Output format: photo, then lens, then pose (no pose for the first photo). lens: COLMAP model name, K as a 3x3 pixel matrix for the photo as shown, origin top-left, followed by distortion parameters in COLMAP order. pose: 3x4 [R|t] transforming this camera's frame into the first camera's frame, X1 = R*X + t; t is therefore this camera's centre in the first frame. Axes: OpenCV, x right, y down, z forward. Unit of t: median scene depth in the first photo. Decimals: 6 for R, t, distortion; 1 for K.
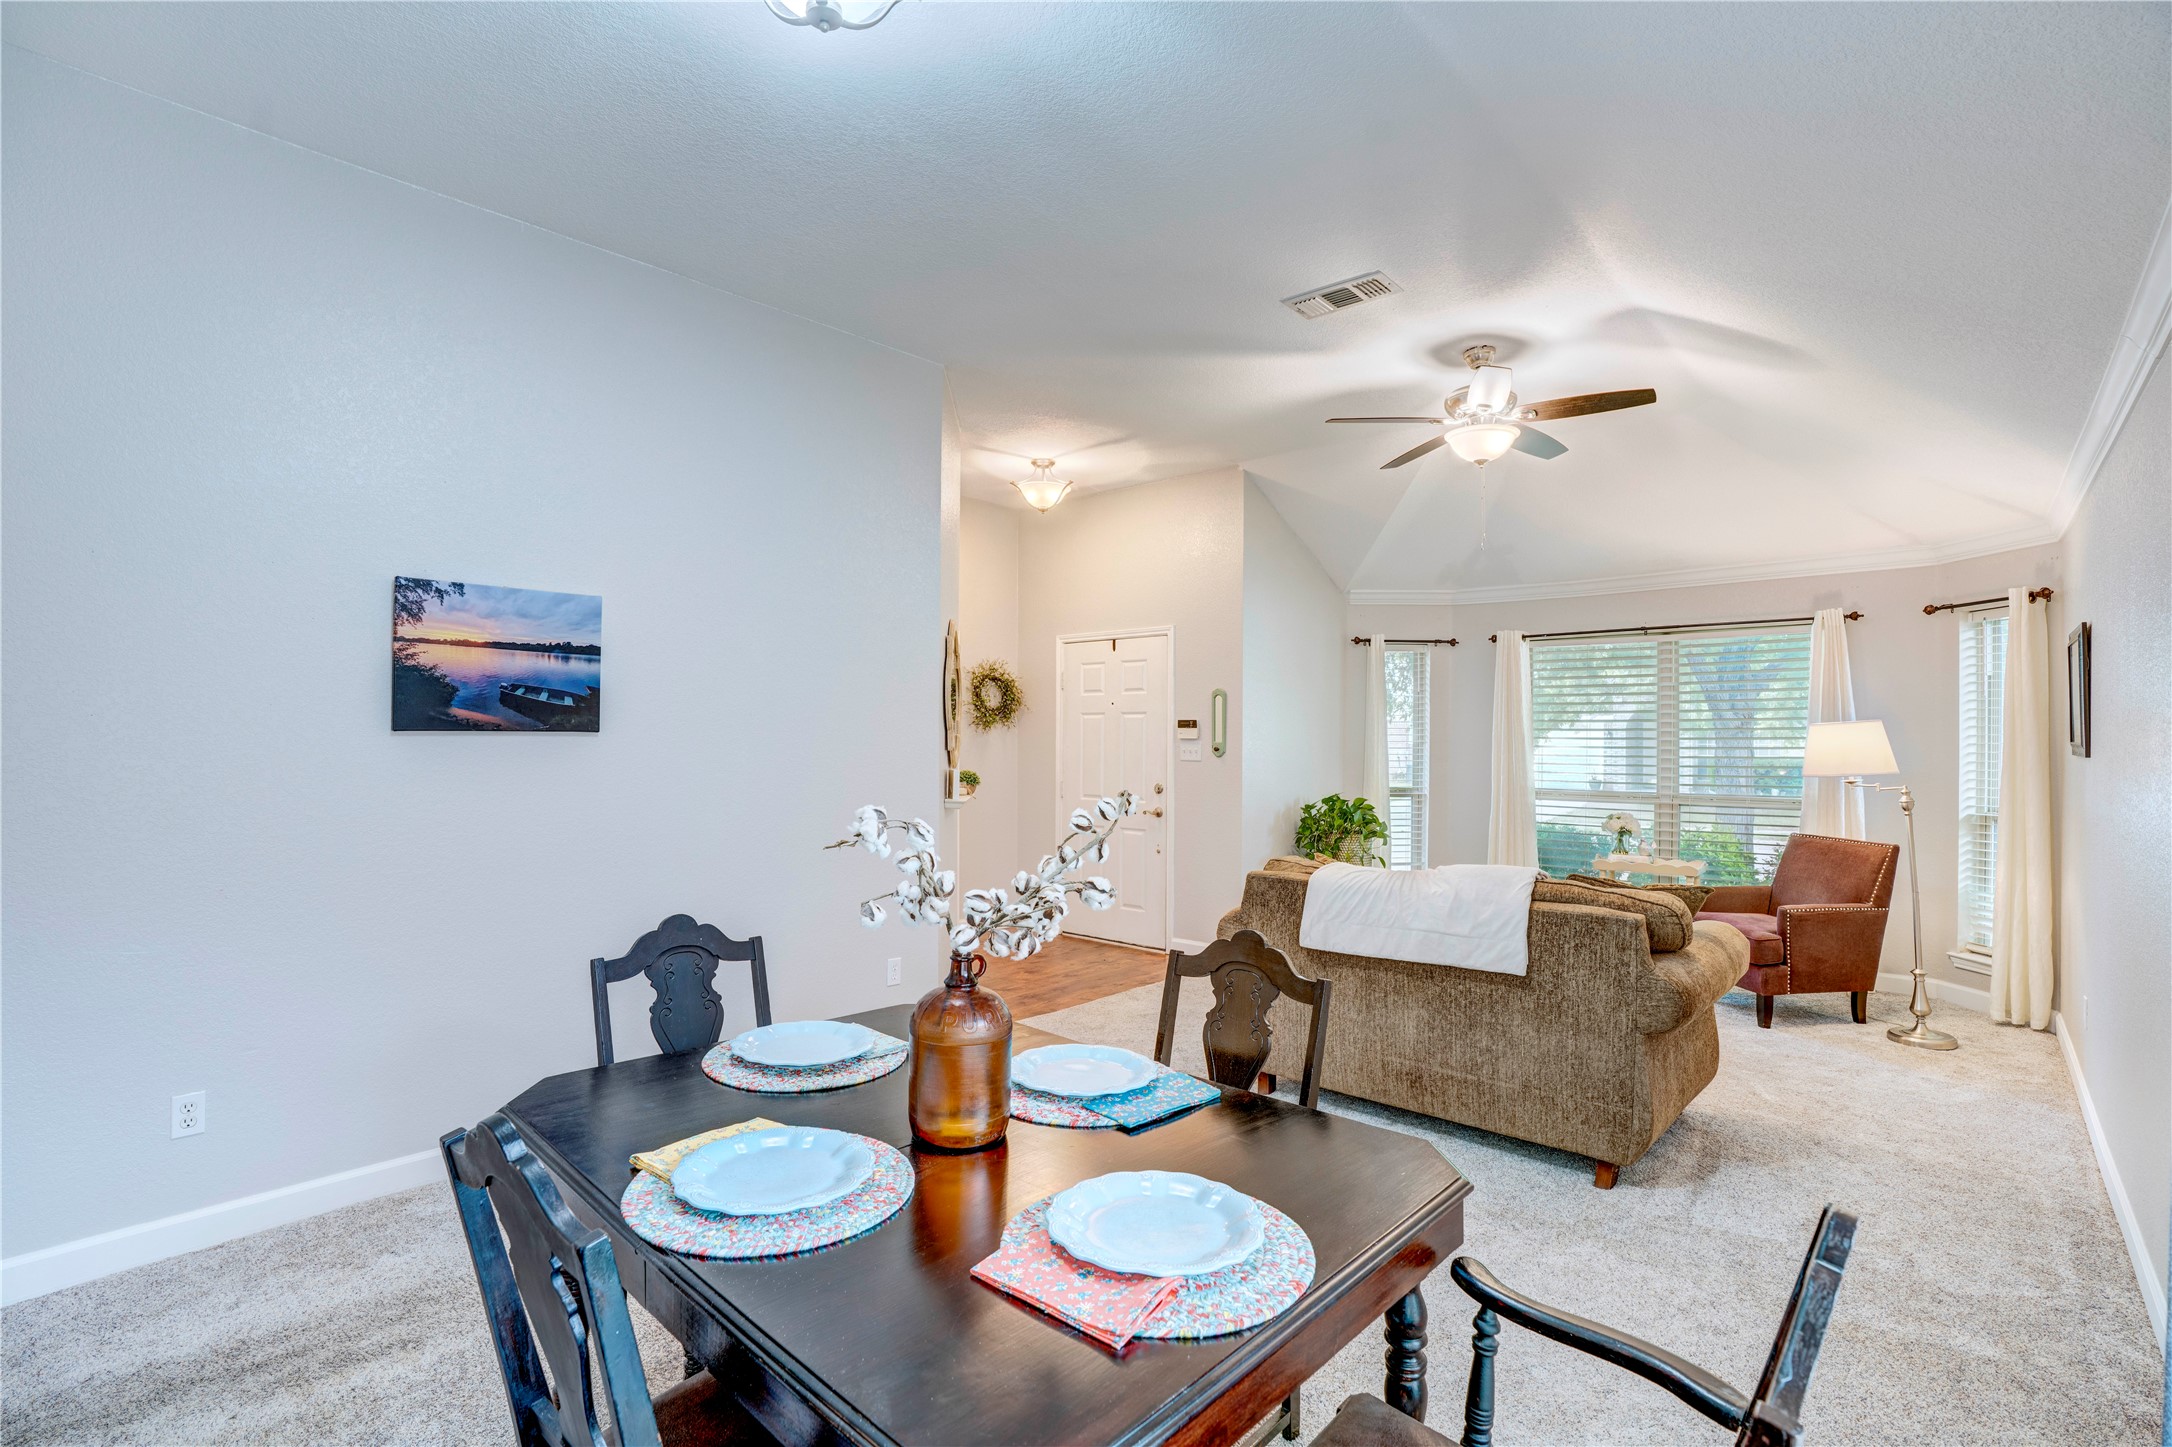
lens RADIAL K [[1002.4, 0, 1079.6], [0, 1002.4, 731.1], [0, 0, 1]] dist [-0.072268, 0.028323]
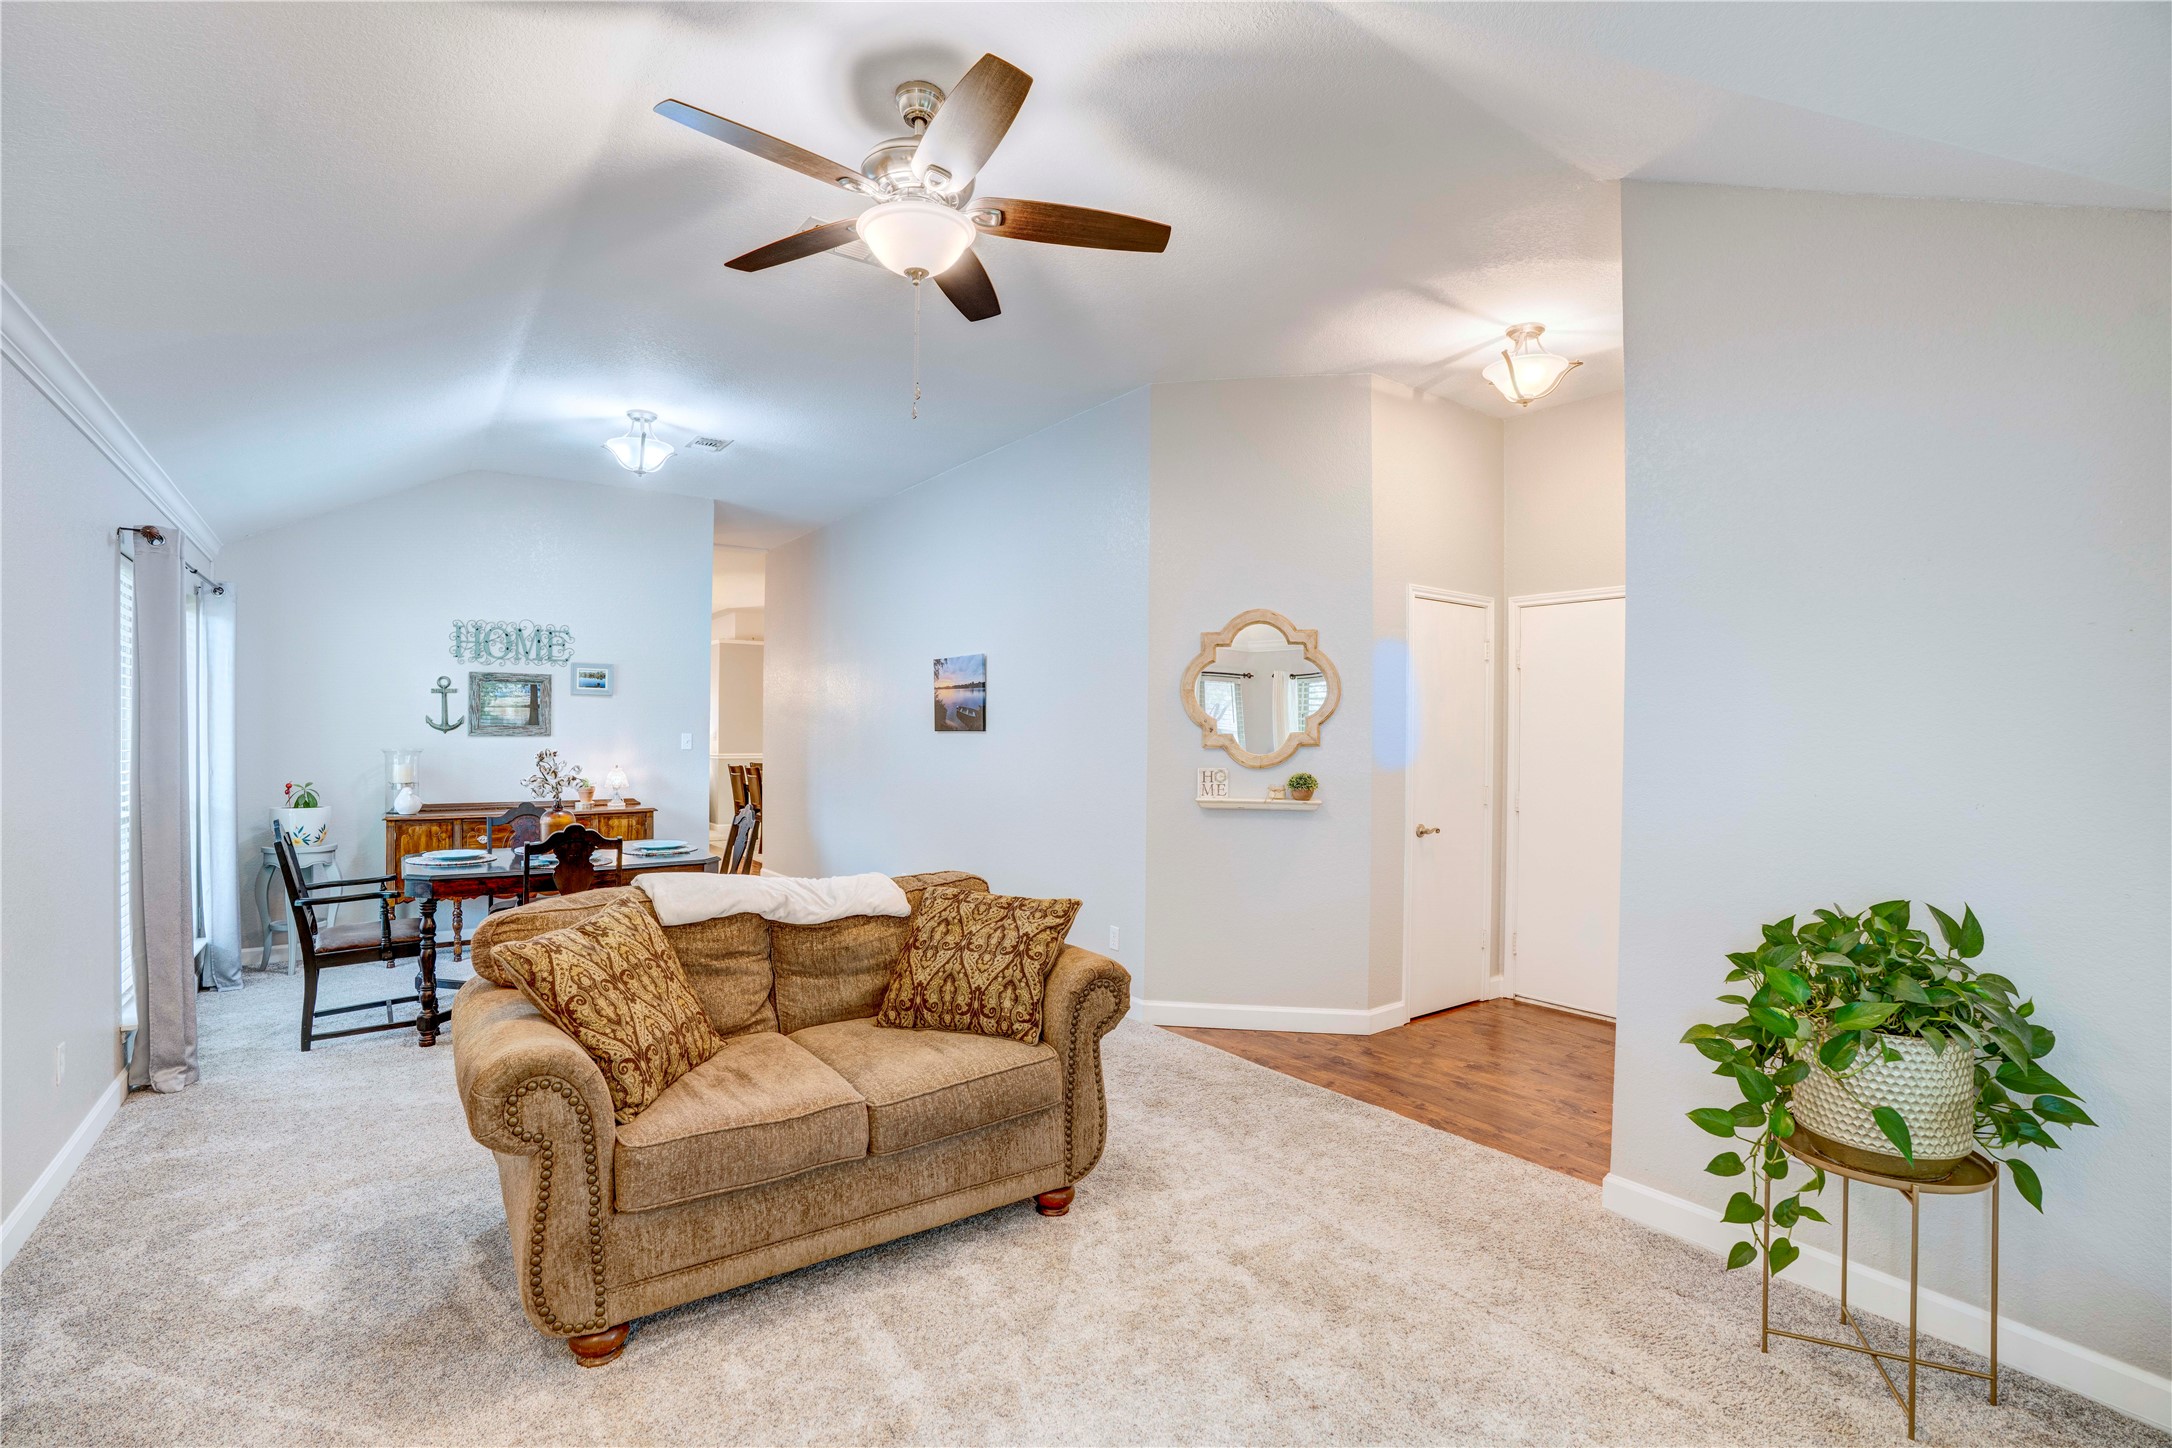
lens RADIAL K [[1002.4, 0, 1079.6], [0, 1002.4, 731.6], [0, 0, 1]] dist [-0.072268, 0.028323]
pose [[-0.188126, -0.007162, -0.982119, 1.261372], [0.000497, 0.999973, -0.007387, 0.014942], [0.982145, -0.001878, -0.188117, 1.558314]]
